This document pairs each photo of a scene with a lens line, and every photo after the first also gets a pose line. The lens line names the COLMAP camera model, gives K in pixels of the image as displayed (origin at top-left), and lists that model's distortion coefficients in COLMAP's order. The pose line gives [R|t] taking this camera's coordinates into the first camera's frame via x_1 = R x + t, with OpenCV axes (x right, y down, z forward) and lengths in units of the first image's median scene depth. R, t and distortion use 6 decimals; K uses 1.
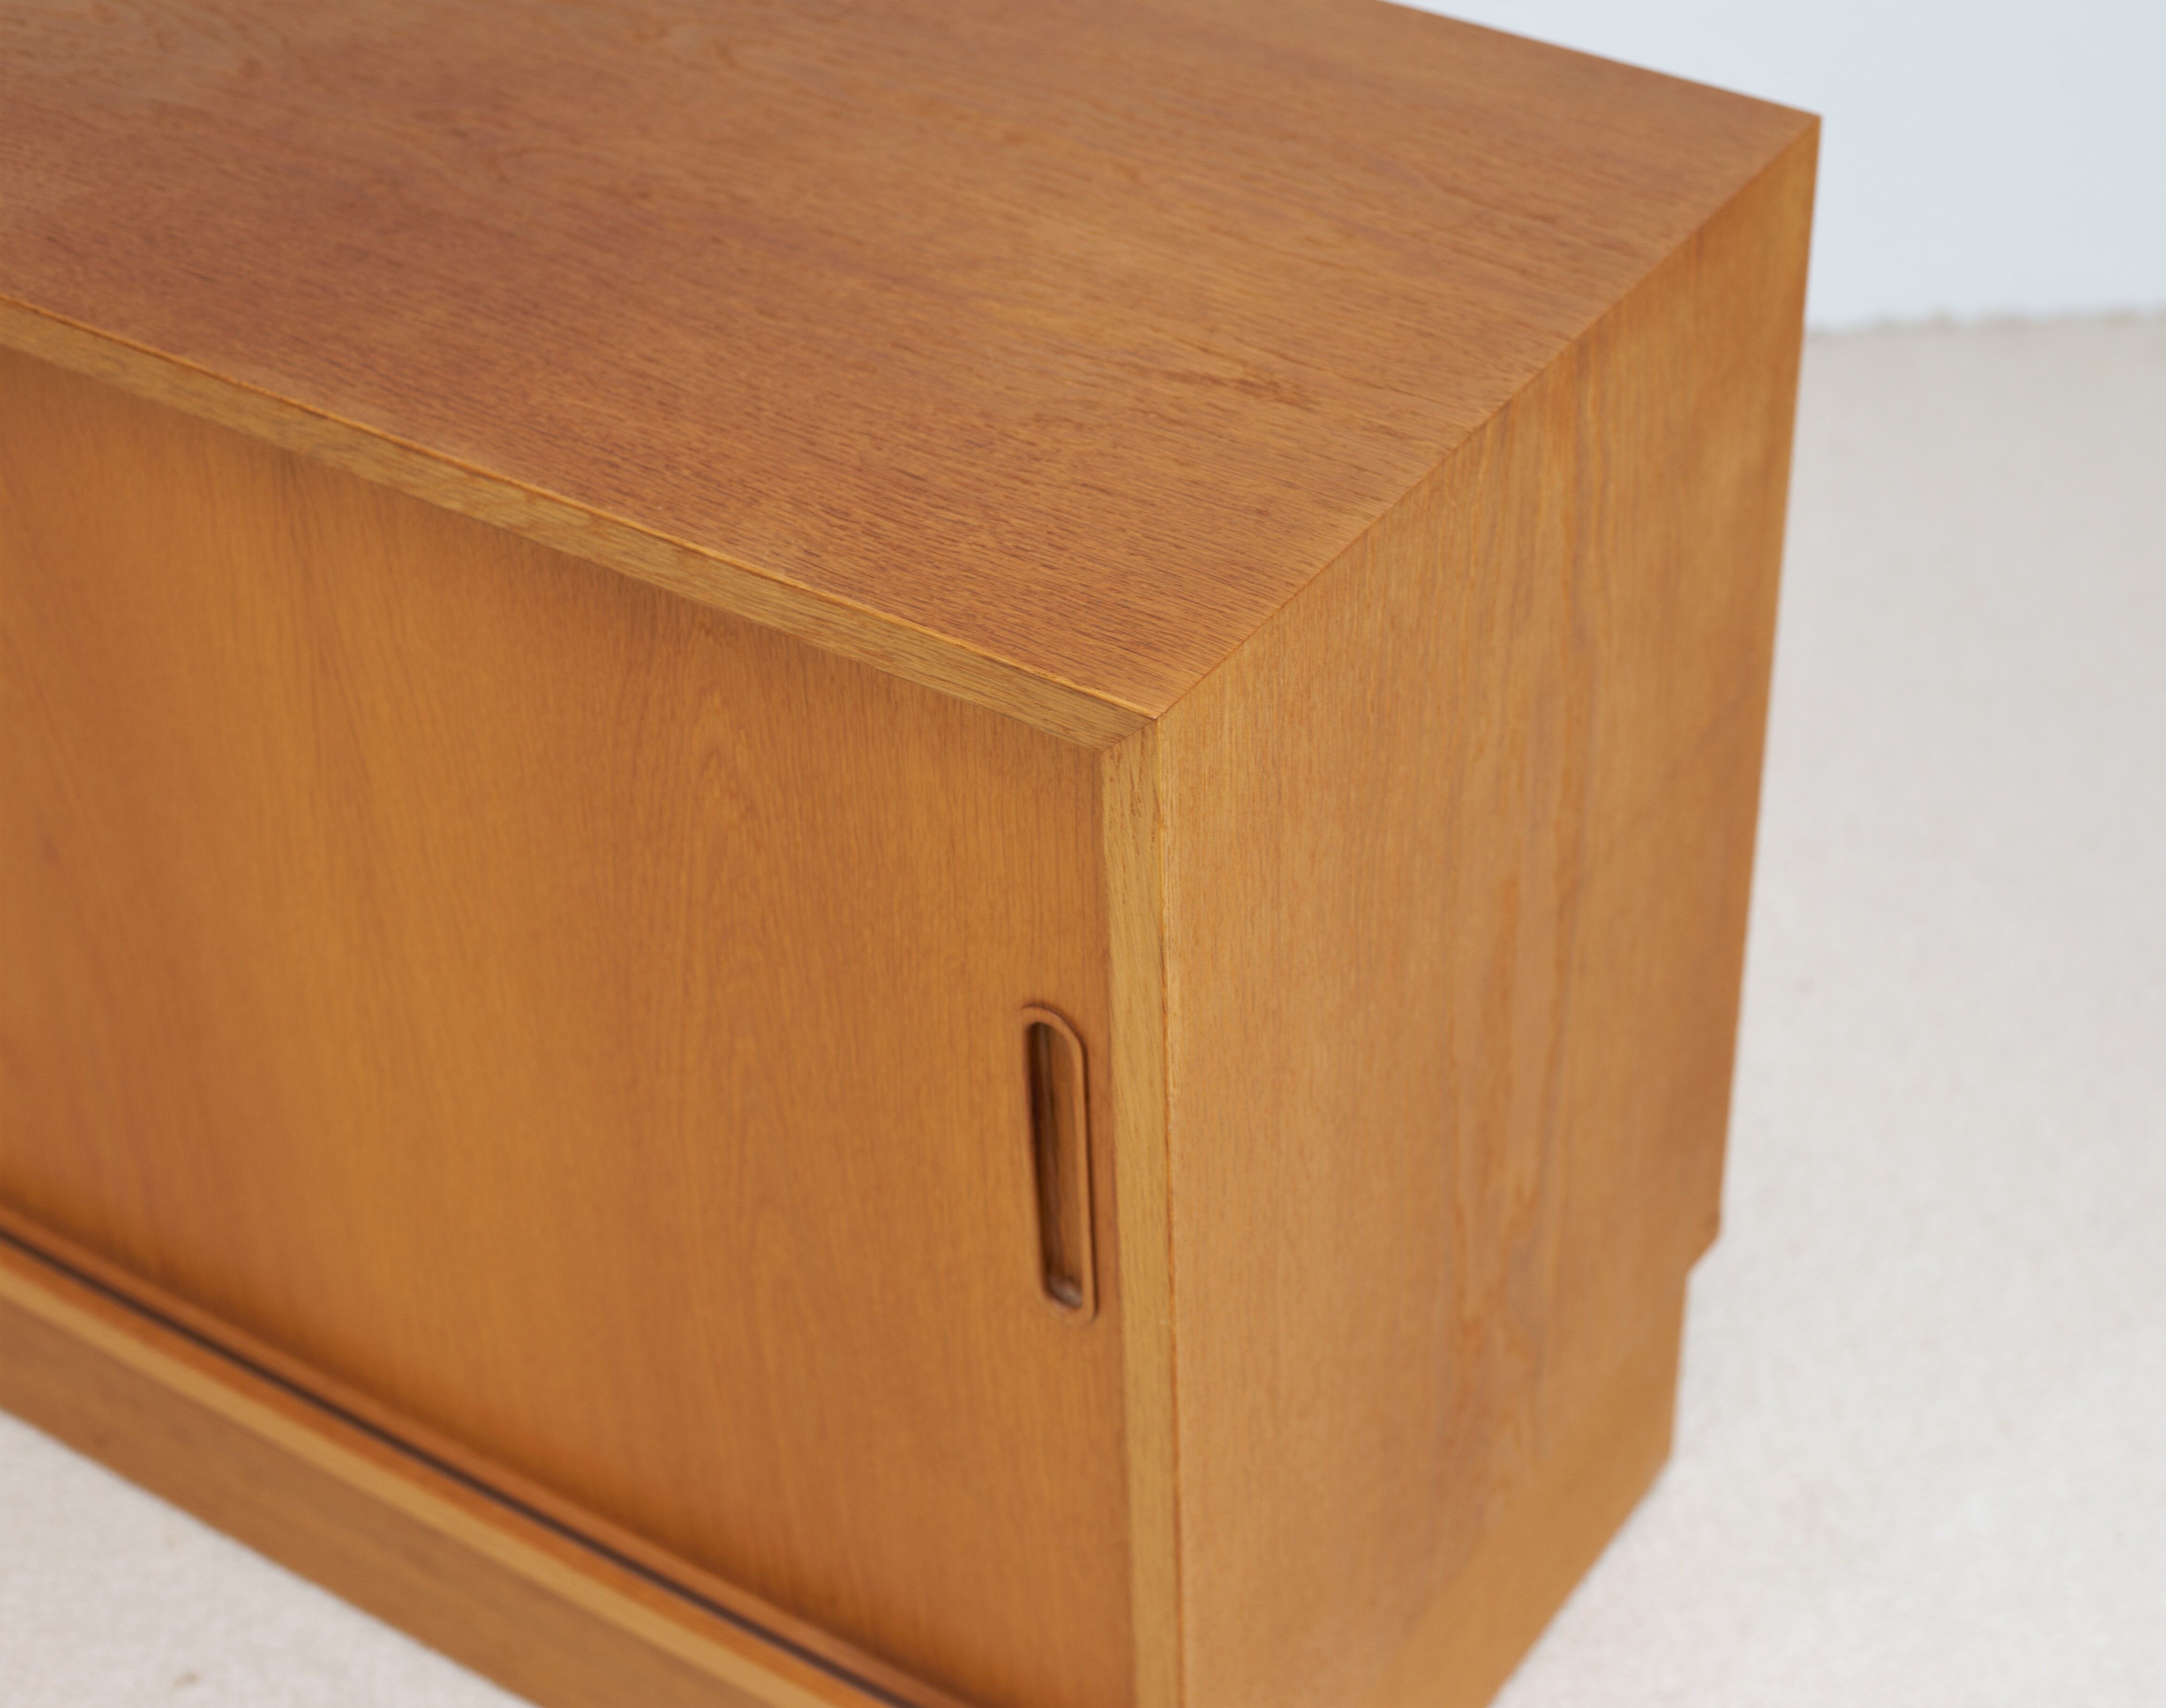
lens RADIAL K [[3841.2, 0, 1259.4], [0, 3841.2, 855.5], [0, 0, 1]] dist [-0.068157, -0.289572]
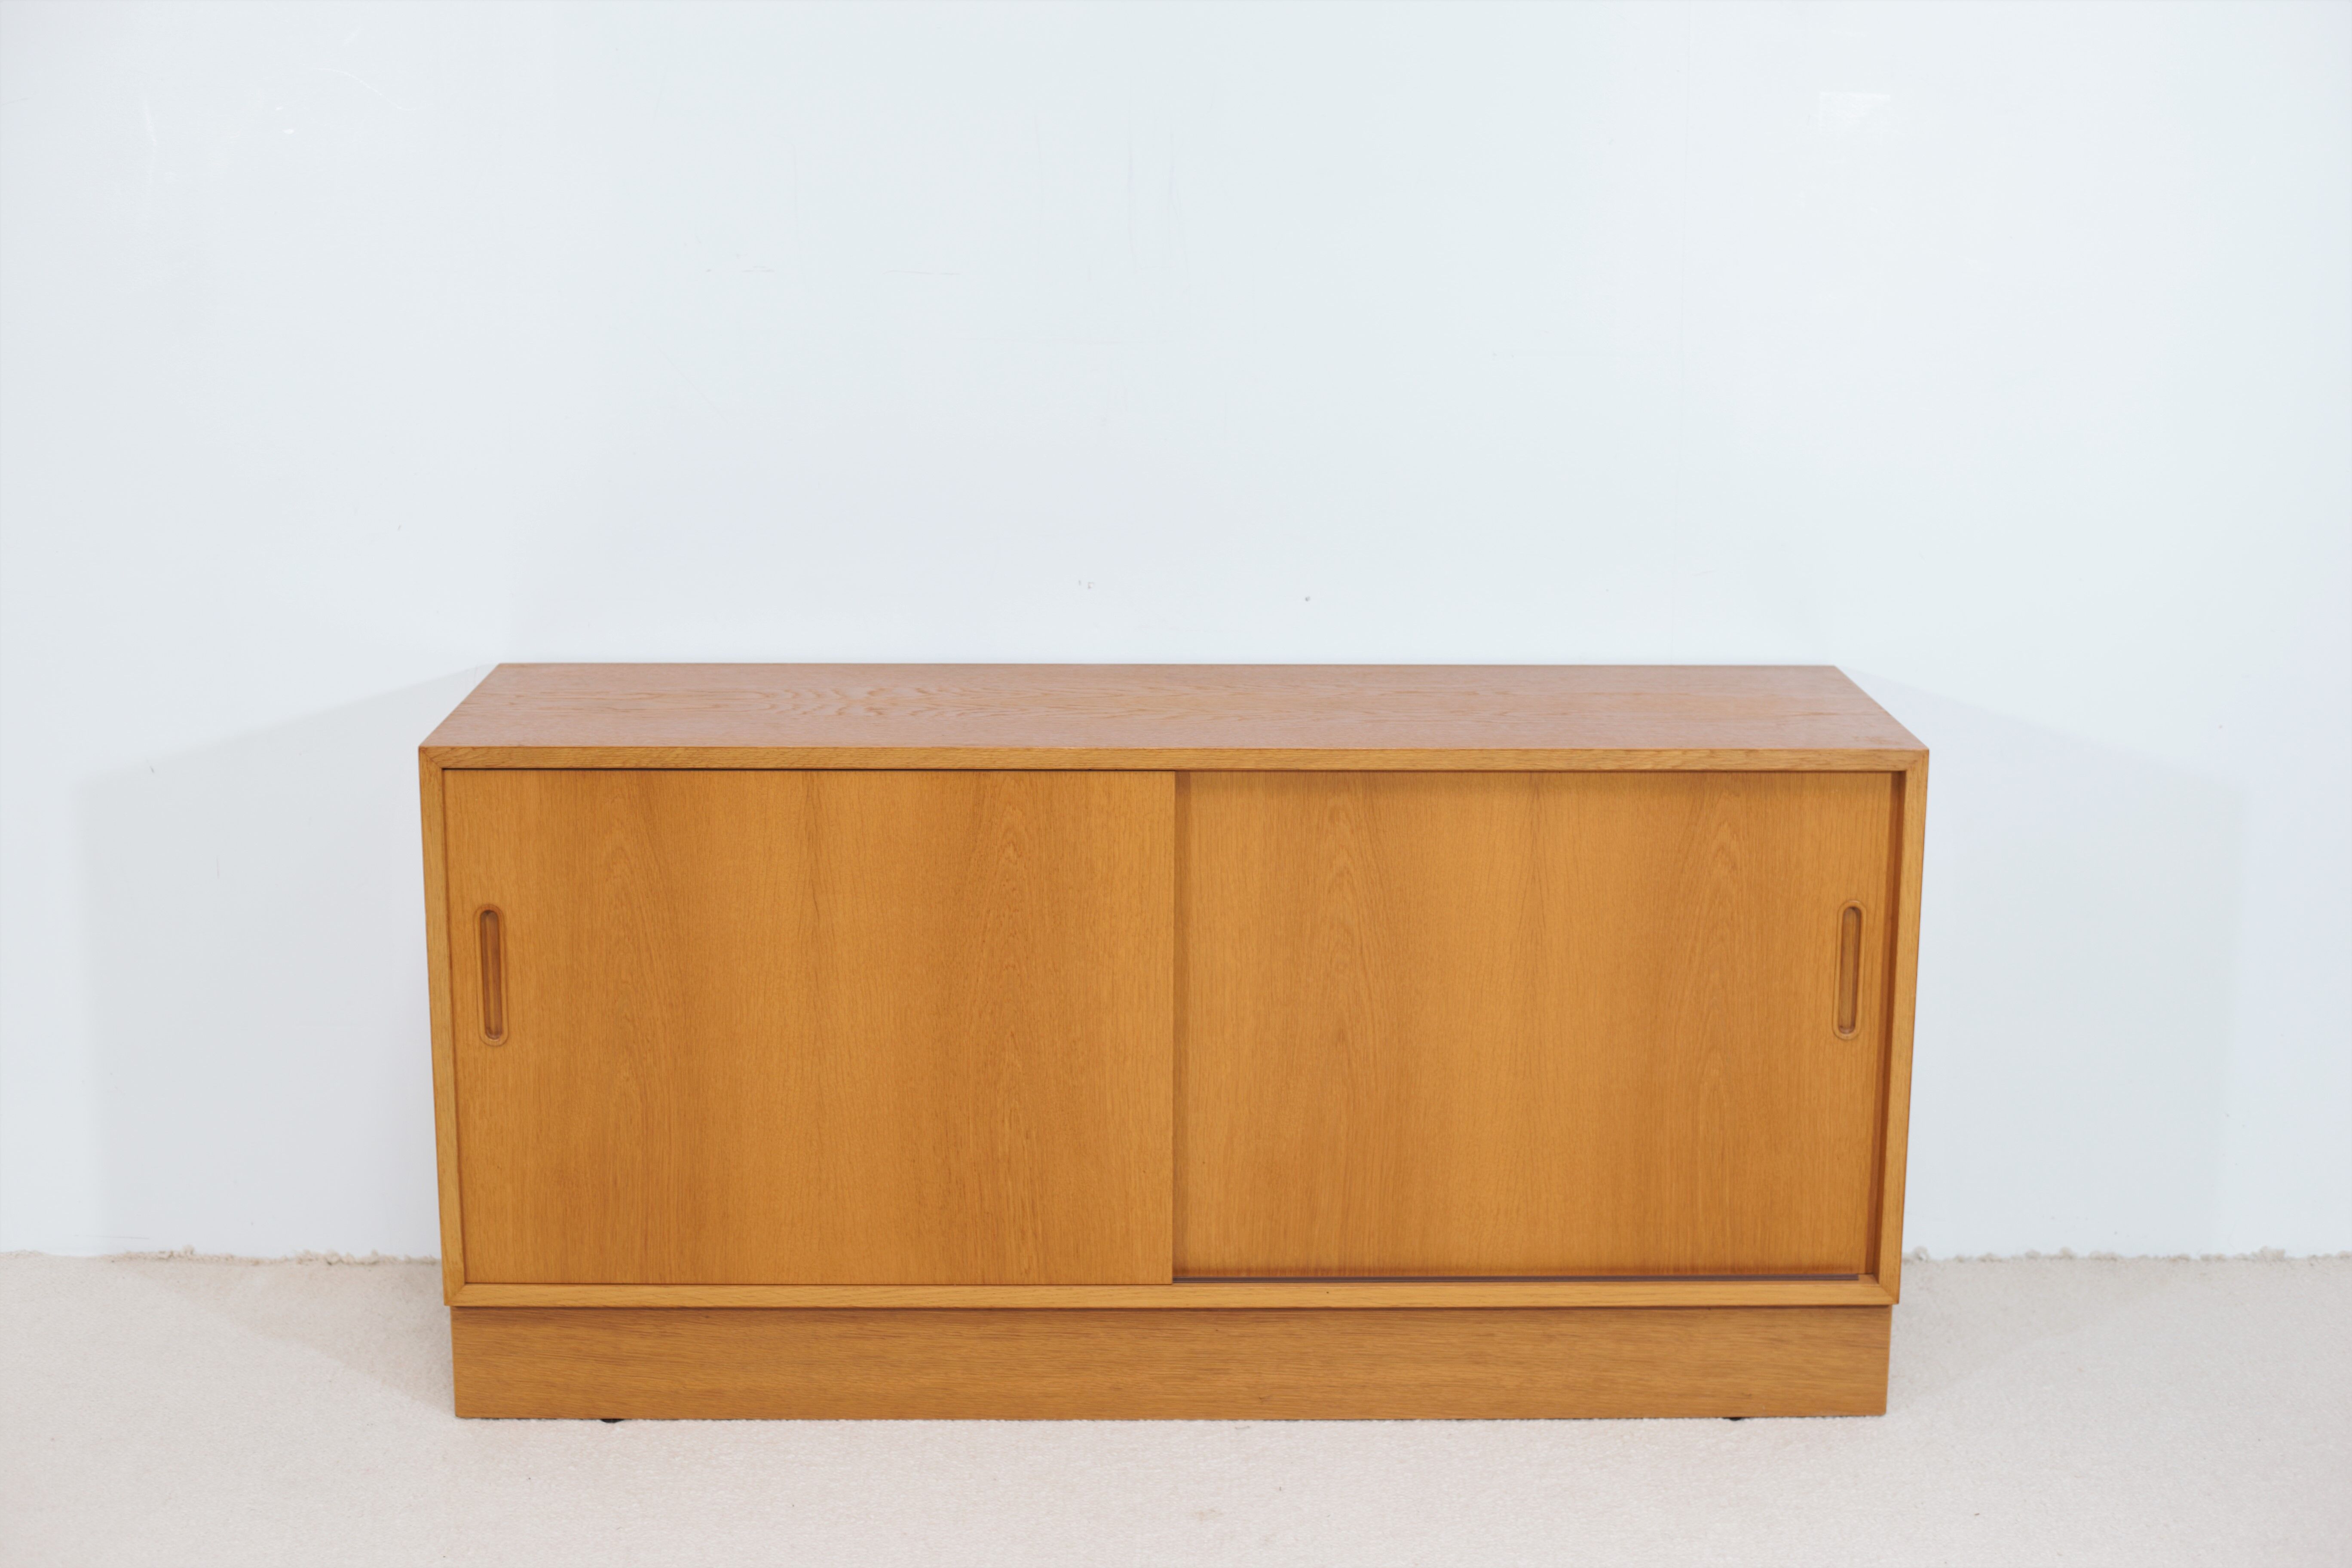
lens RADIAL K [[3431.2, 0, 1176.0], [0, 3431.2, 784.0], [0, 0, 1]] dist [-0.114984, 0.014826]
pose [[0.838575, -0.106491, 0.534276, -1.796099], [0.325188, 0.884676, -0.334068, 0.636507], [-0.437086, 0.453881, 0.776497, -0.827587]]
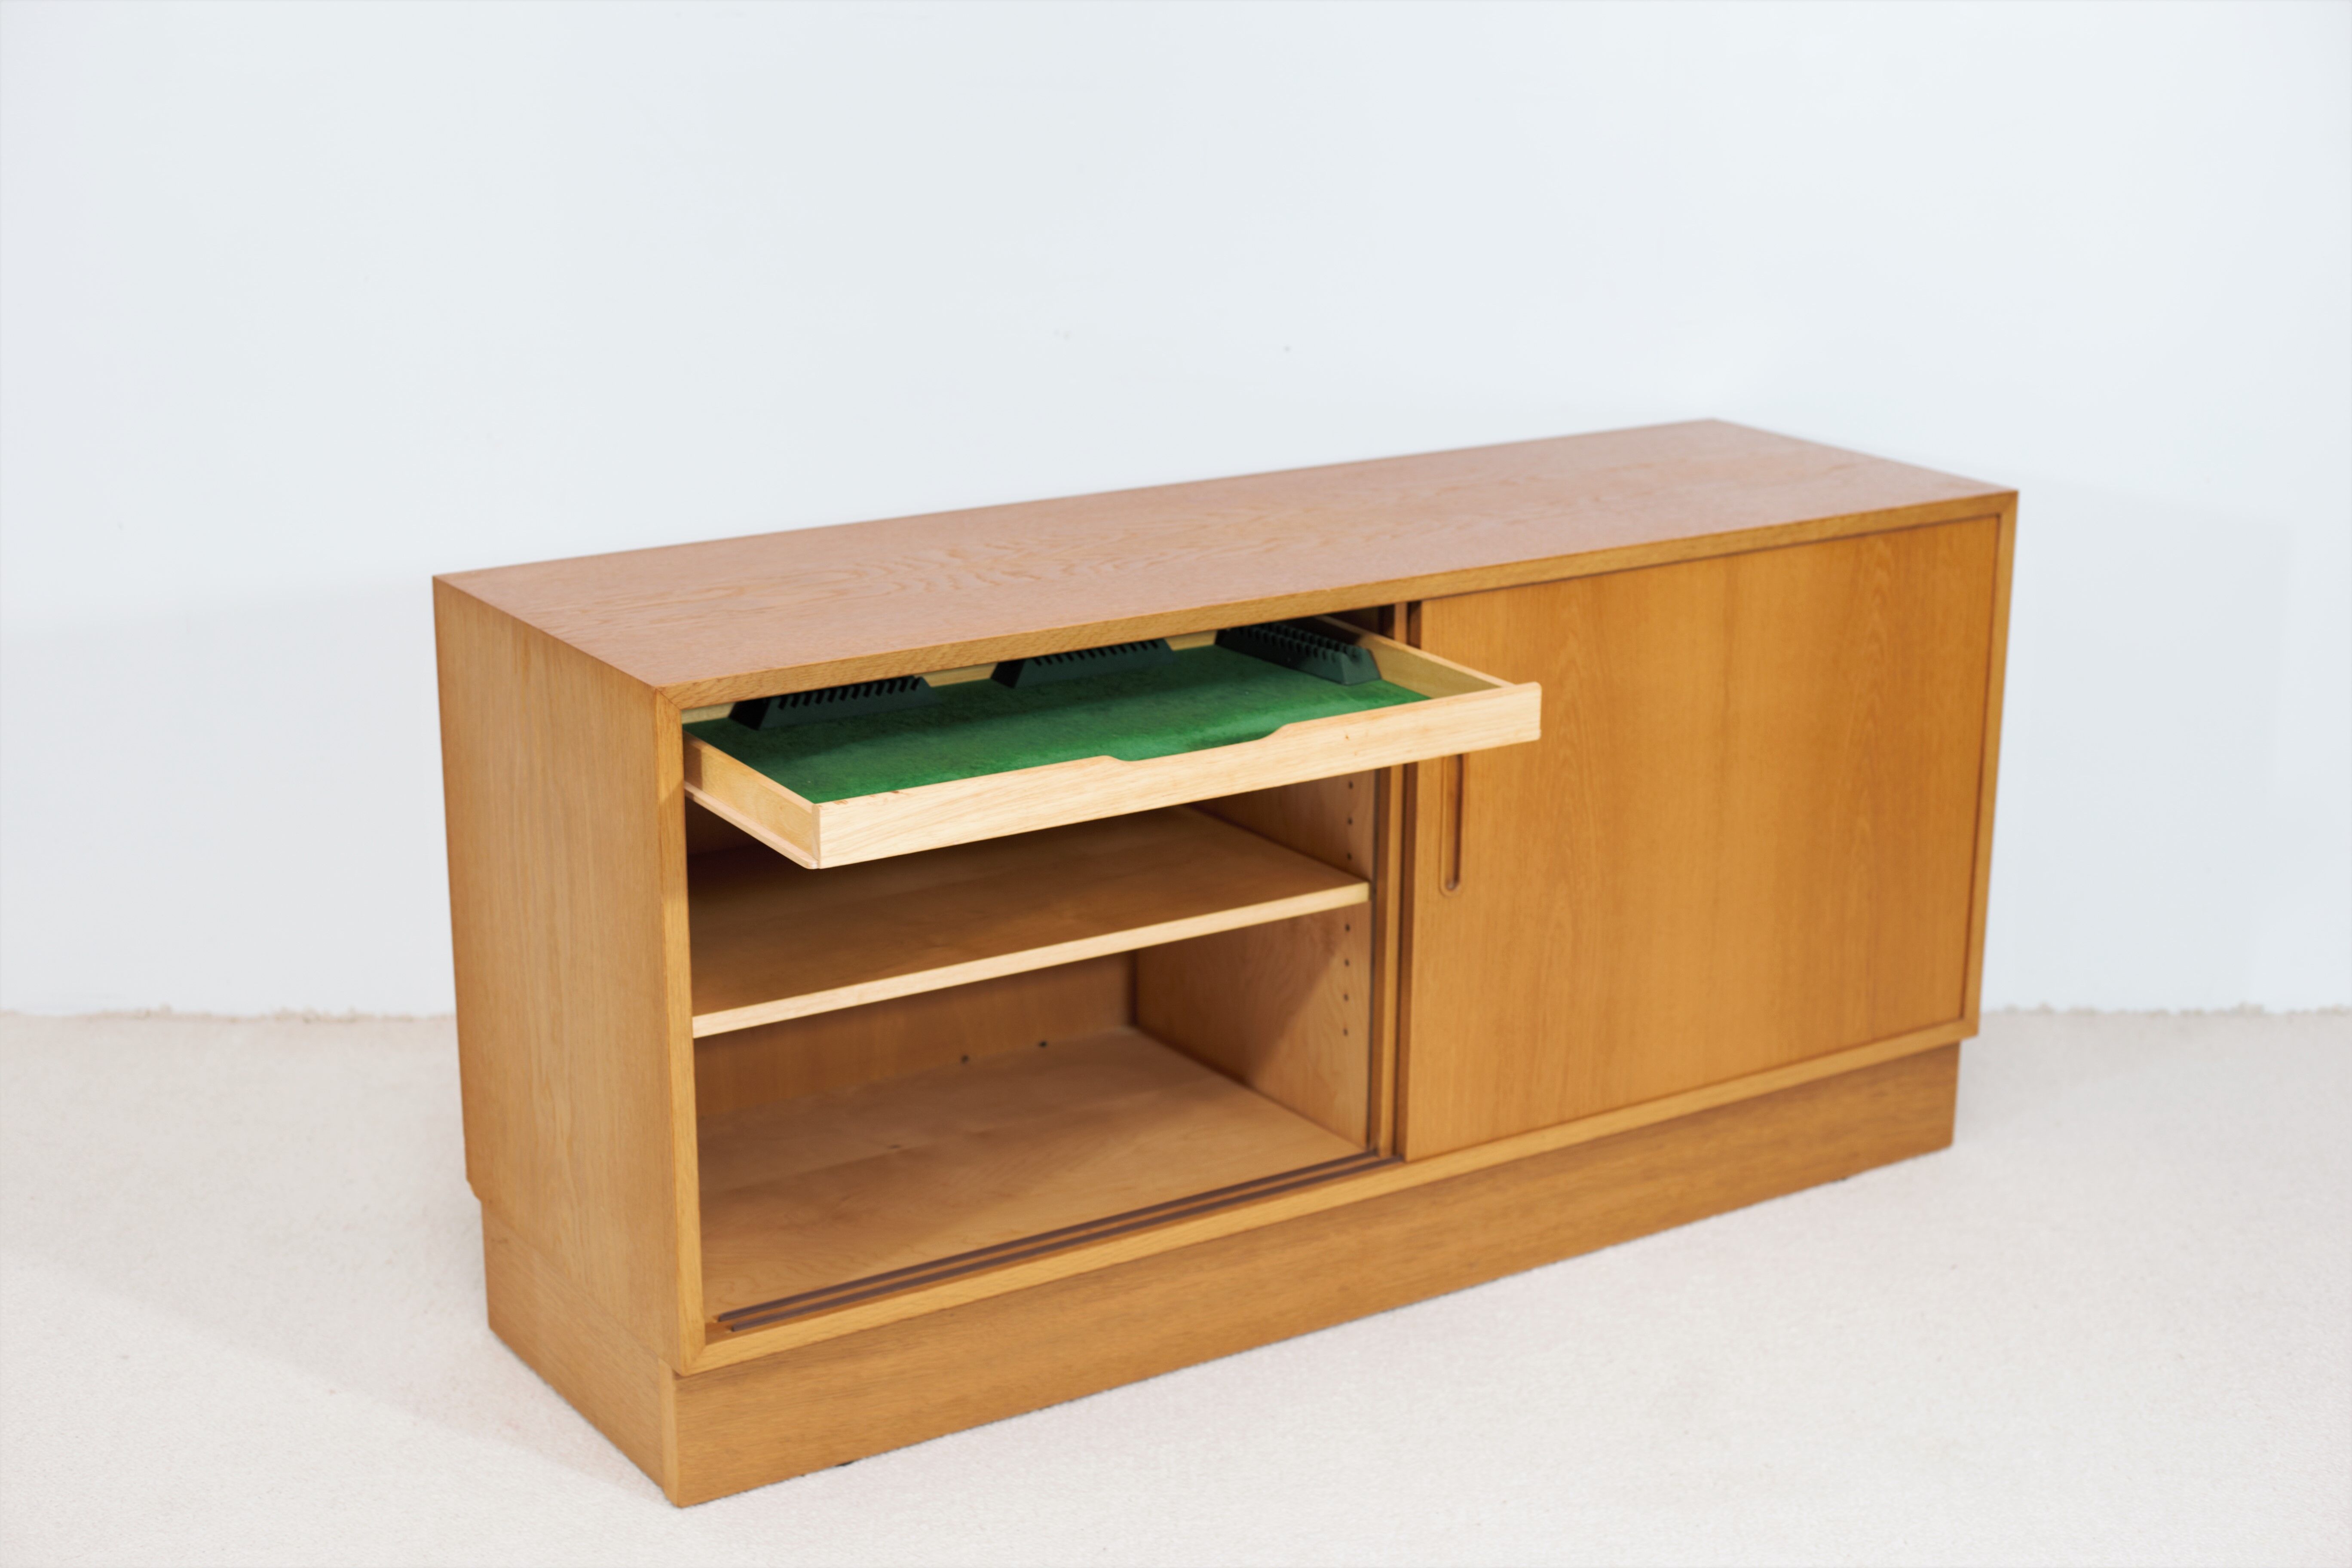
lens RADIAL K [[3453.4, 0, 1176.0], [0, 3453.4, 784.0], [0, 0, 1]] dist [-0.123262, 0.044439]
pose [[0.416748, -0.245871, 0.875139, -2.521998], [0.548307, 0.835865, -0.026271, -0.123214], [-0.725038, 0.490793, 0.483158, 0.177379]]
